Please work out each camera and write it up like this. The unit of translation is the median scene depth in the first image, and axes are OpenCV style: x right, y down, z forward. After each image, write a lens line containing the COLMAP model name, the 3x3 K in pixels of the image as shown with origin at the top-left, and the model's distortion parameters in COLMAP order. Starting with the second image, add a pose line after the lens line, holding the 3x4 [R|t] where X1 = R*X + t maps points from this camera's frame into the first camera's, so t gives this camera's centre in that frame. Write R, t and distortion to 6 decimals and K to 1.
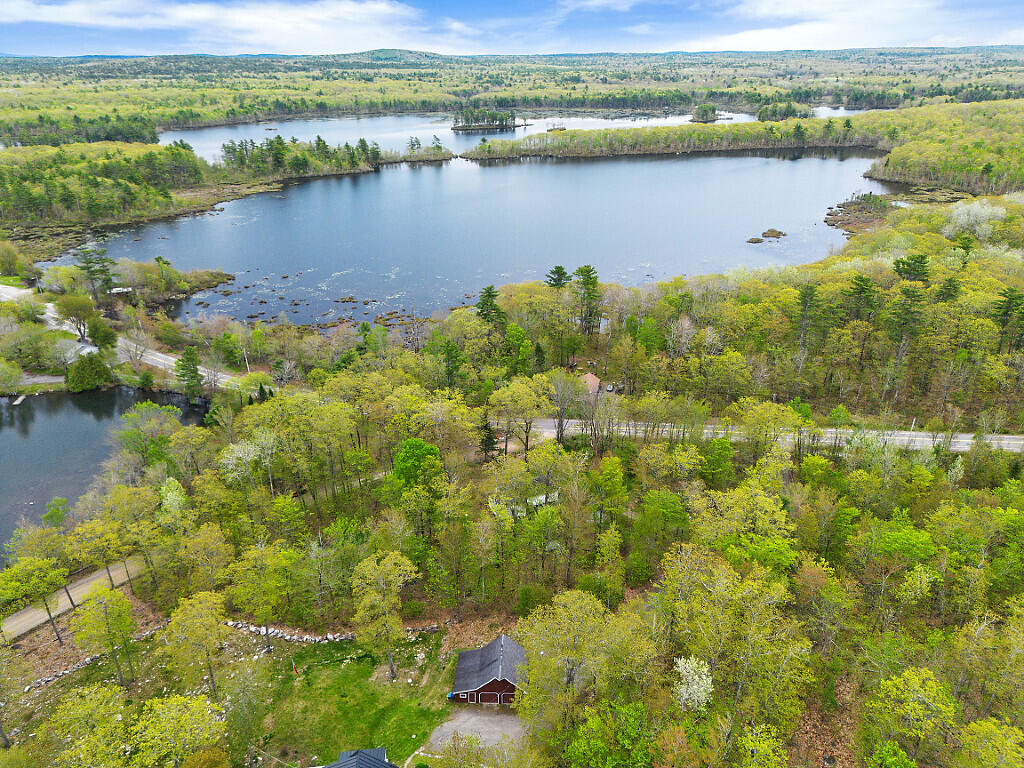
lens RADIAL K [[715.9, 0, 512.0], [0, 715.9, 384.0], [0, 0, 1]] dist [0.066869, -0.064812]
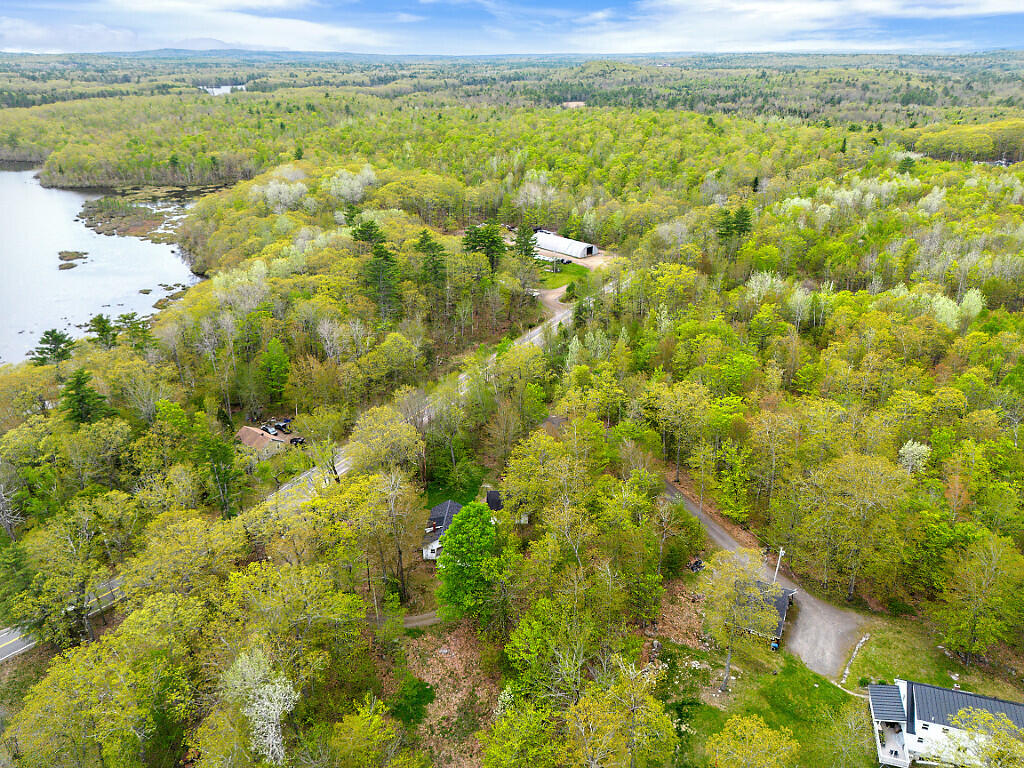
lens RADIAL K [[745.9, 0, 512.0], [0, 745.9, 384.0], [0, 0, 1]] dist [0.074674, -0.074955]
pose [[0.397978, -0.360625, 0.843542, -0.137533], [0.380311, 0.901619, 0.206025, -0.034703], [-0.834851, 0.238815, 0.495975, 0.098108]]
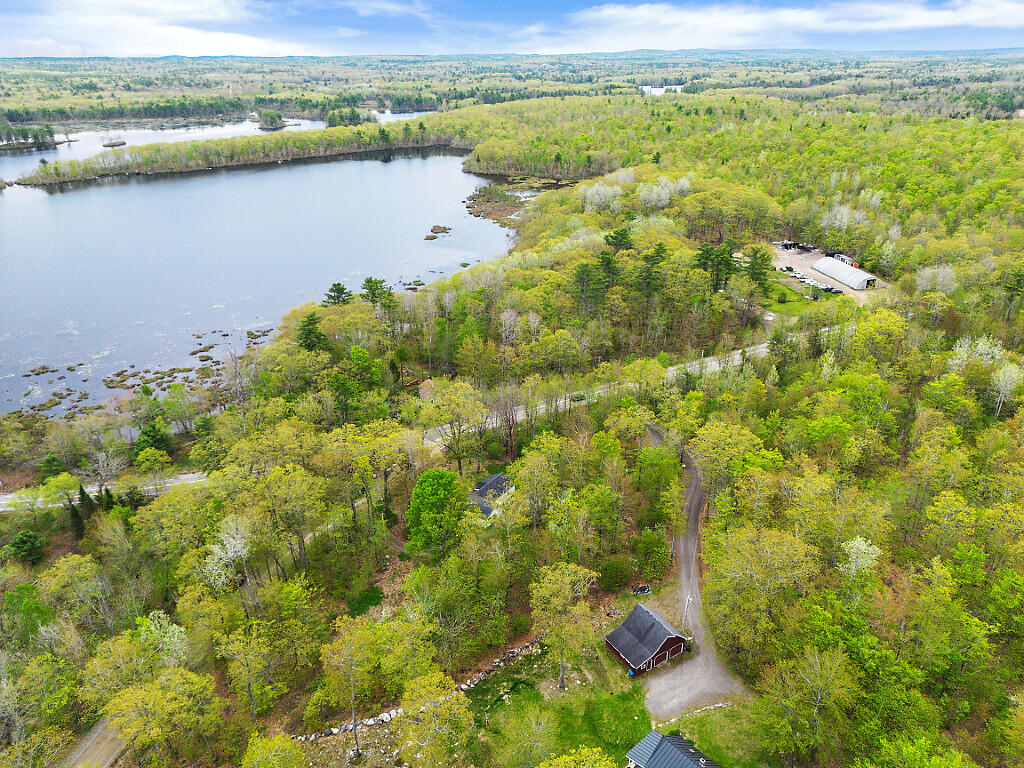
lens RADIAL K [[715.9, 0, 512.0], [0, 715.9, 384.0], [0, 0, 1]] dist [0.066869, -0.064812]
pose [[0.823661, -0.232843, 0.517075, -0.095947], [0.236050, 0.969842, 0.060718, -0.012559], [-0.515619, 0.072045, 0.853784, 0.020721]]
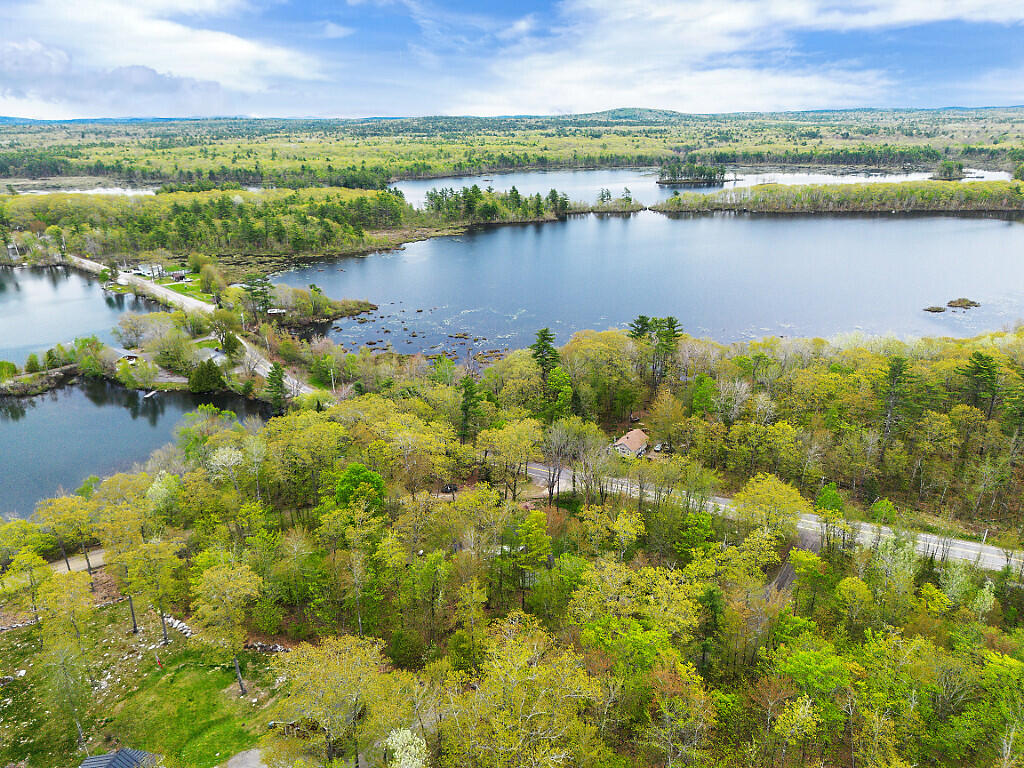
lens RADIAL K [[715.9, 0, 512.0], [0, 715.9, 384.0], [0, 0, 1]] dist [0.066869, -0.064812]
pose [[0.951717, 0.102291, -0.289434, 0.065027], [-0.121955, 0.991240, -0.050693, -0.001765], [0.281713, 0.083544, 0.955855, 0.015622]]
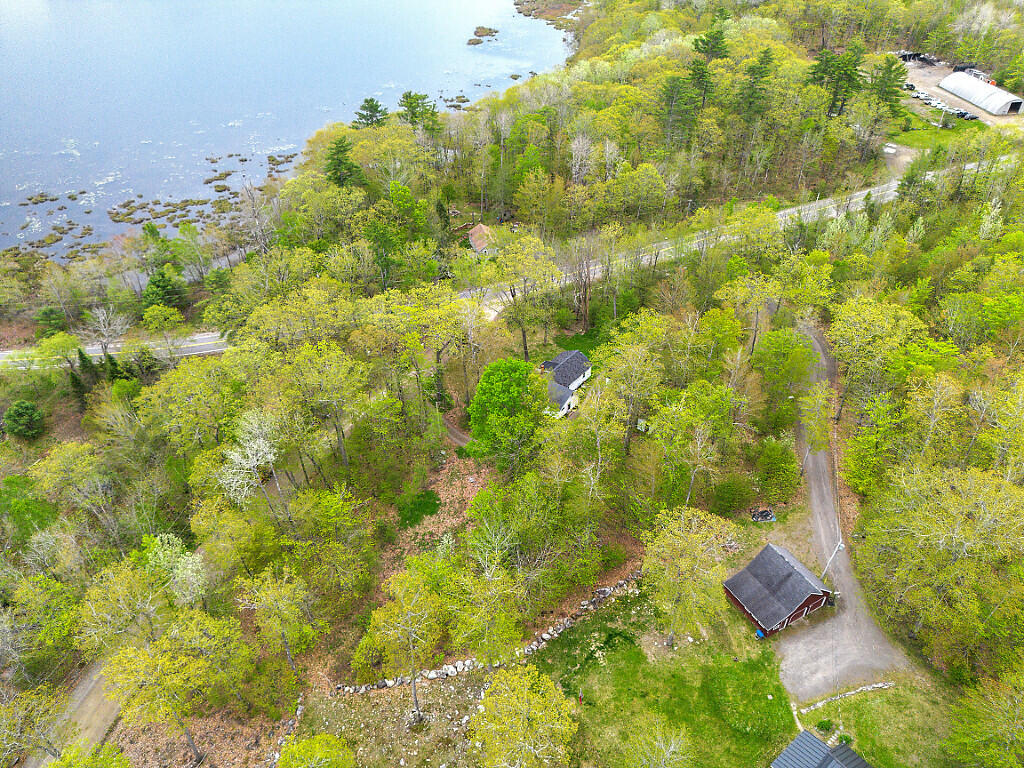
lens RADIAL K [[715.9, 0, 512.0], [0, 715.9, 384.0], [0, 0, 1]] dist [0.066869, -0.064812]
pose [[0.851889, -0.320454, 0.414239, -0.082372], [0.217950, 0.936130, 0.275968, -0.019125], [-0.476217, -0.144810, 0.867322, 0.063026]]
